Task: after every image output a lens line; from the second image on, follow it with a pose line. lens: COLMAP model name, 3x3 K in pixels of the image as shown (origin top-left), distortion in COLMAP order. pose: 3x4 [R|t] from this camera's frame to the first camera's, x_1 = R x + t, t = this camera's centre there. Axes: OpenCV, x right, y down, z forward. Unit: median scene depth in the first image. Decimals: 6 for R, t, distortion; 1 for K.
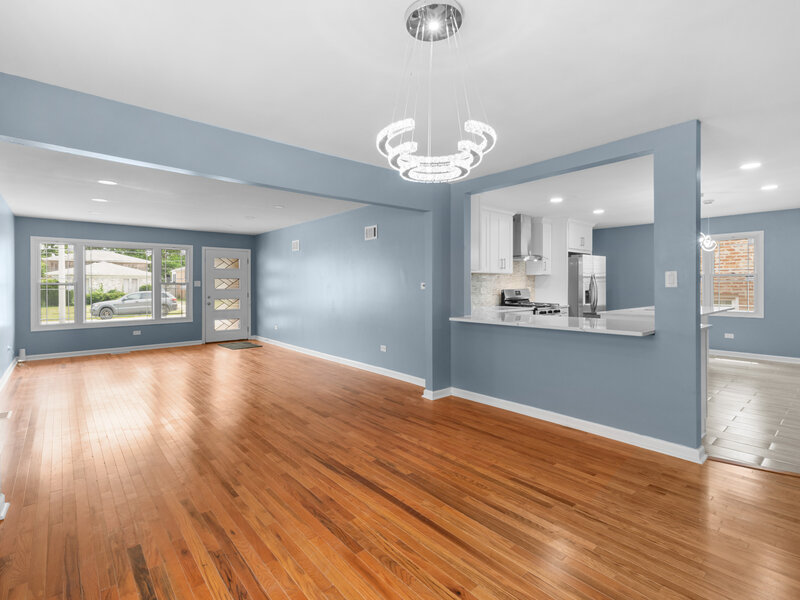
lens RADIAL K [[392.4, 0, 398.6], [0, 392.4, 285.0], [0, 0, 1]] dist [-0.000017, -0.000256]
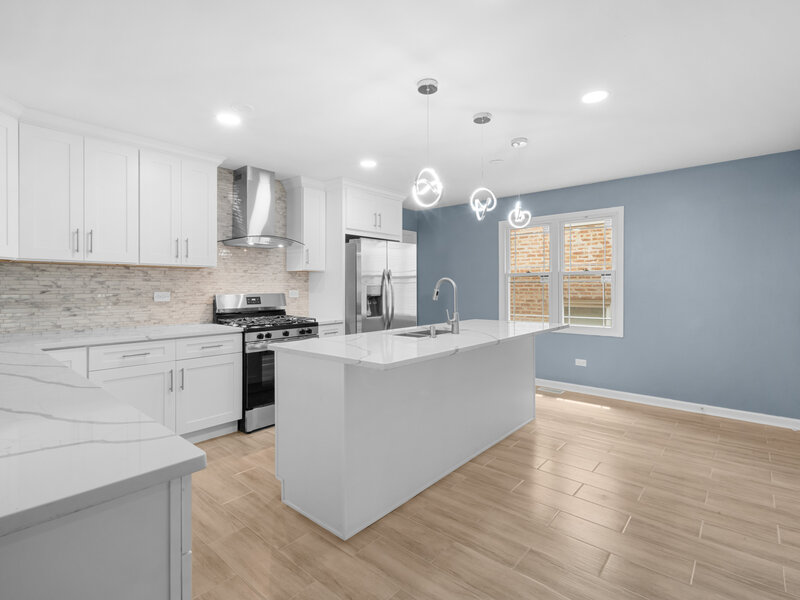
lens RADIAL K [[392.4, 0, 398.6], [0, 392.4, 285.0], [0, 0, 1]] dist [-0.000017, -0.000256]
pose [[0.990388, 0.001587, 0.138310, 0.330070], [-0.000822, 0.999984, -0.005587, -0.000041], [-0.138317, 0.005419, 0.990373, 0.281349]]
